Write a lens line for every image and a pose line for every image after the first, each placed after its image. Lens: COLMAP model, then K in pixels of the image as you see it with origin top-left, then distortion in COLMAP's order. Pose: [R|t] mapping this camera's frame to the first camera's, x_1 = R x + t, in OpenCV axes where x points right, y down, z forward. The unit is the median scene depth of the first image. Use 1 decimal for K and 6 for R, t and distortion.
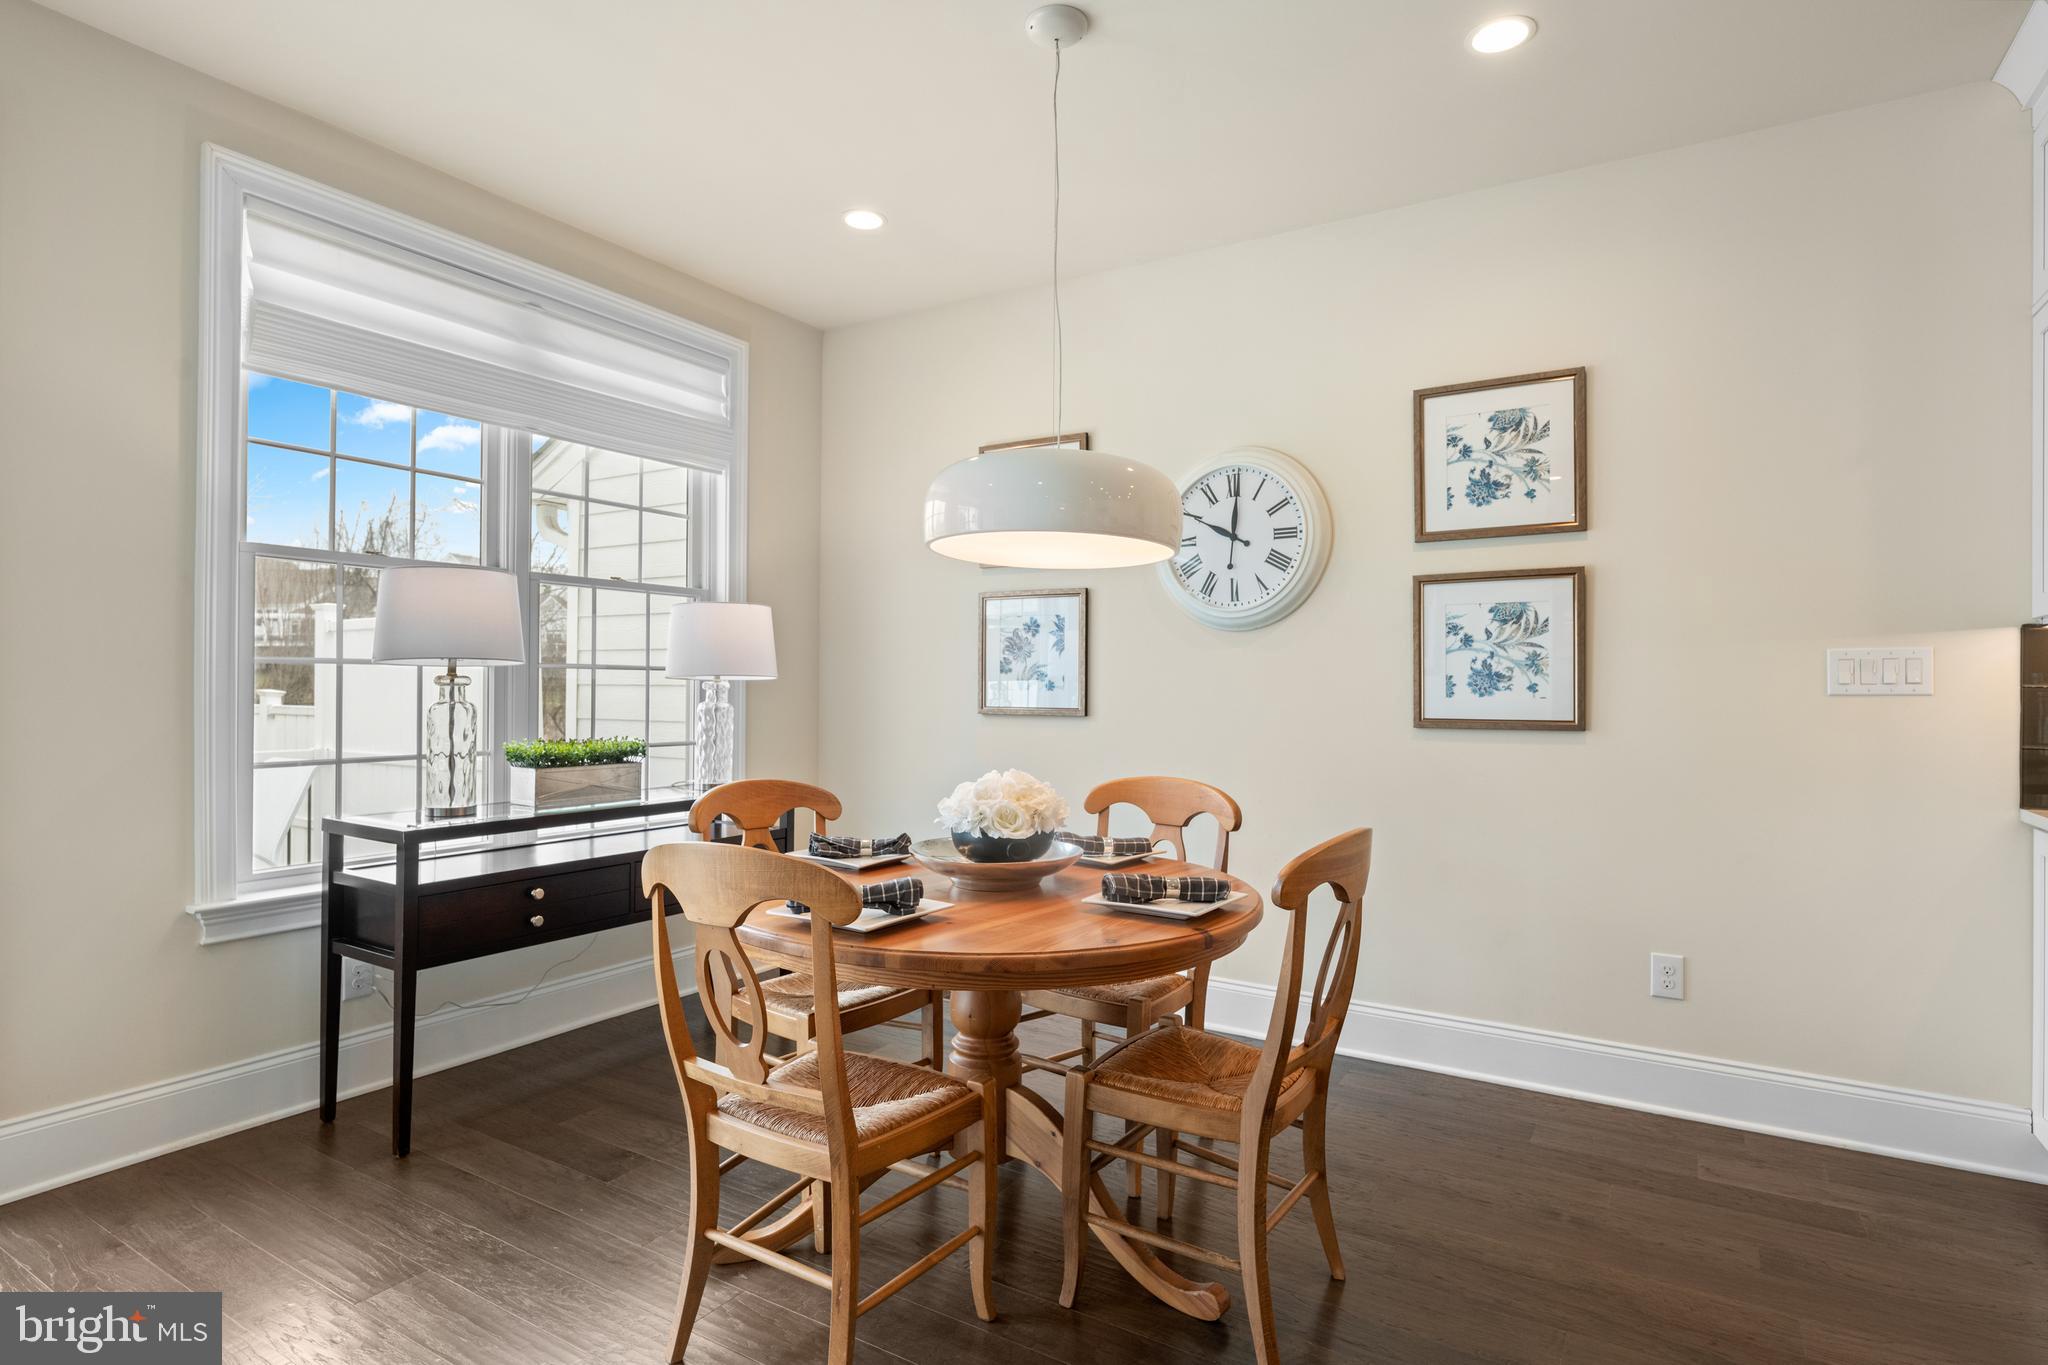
lens RADIAL K [[1070.0, 0, 1012.4], [0, 1070.0, 684.8], [0, 0, 1]] dist [-0.000225, -0.000535]
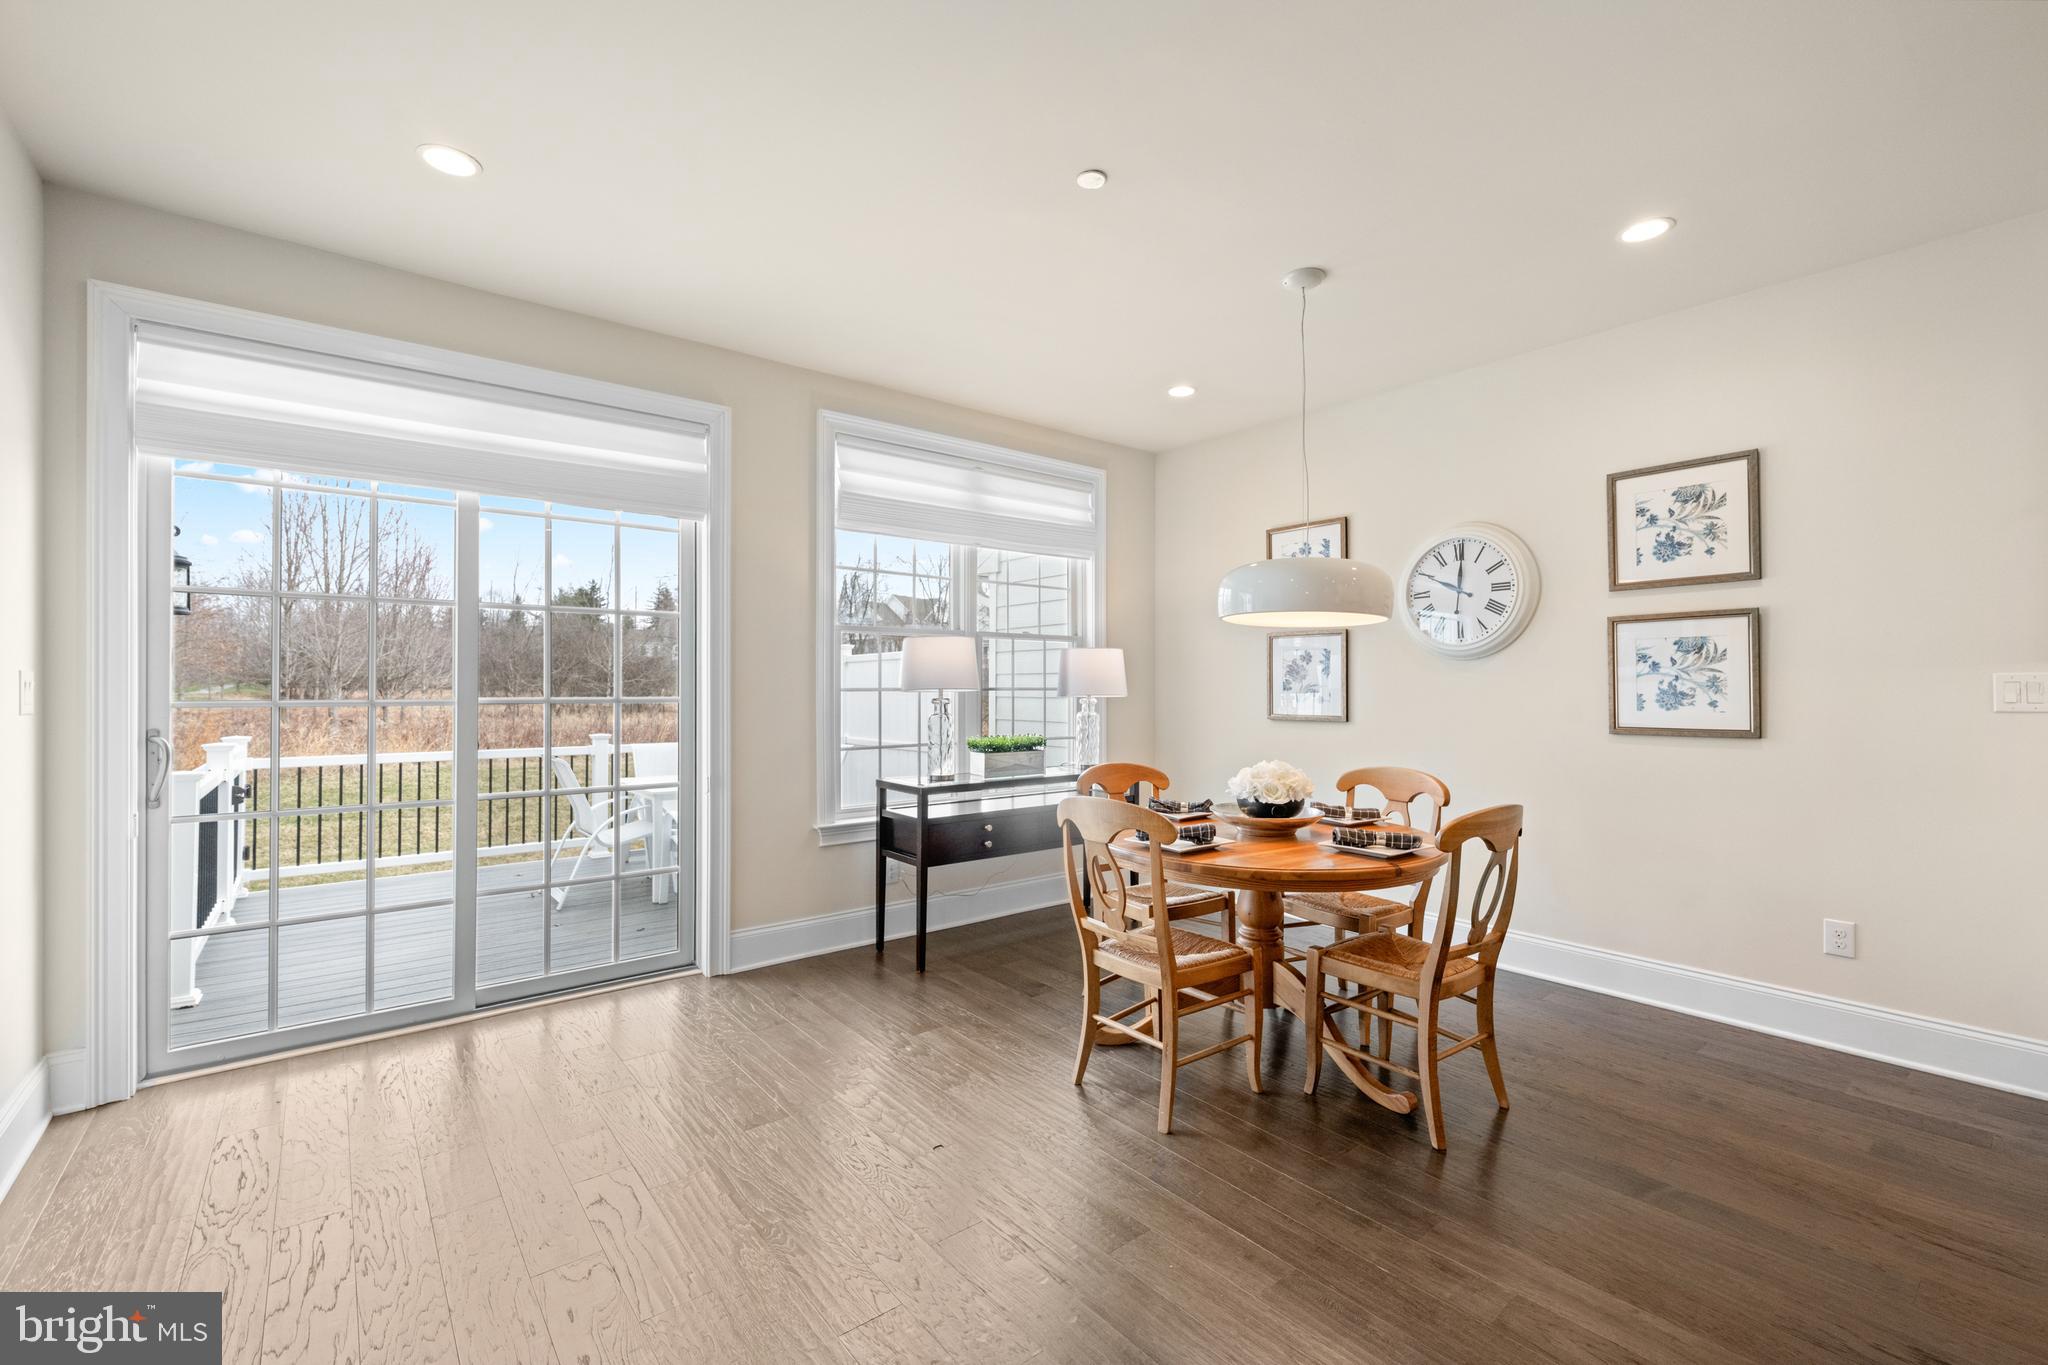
lens RADIAL K [[870.1, 0, 1022.7], [0, 870.1, 677.1], [0, 0, 1]] dist [0.004477, -0.000323]
pose [[0.945503, -0.010376, -0.325449, 0.055903], [0.007177, 0.999913, -0.011027, -0.027121], [0.325535, 0.008090, 0.945495, -0.285768]]
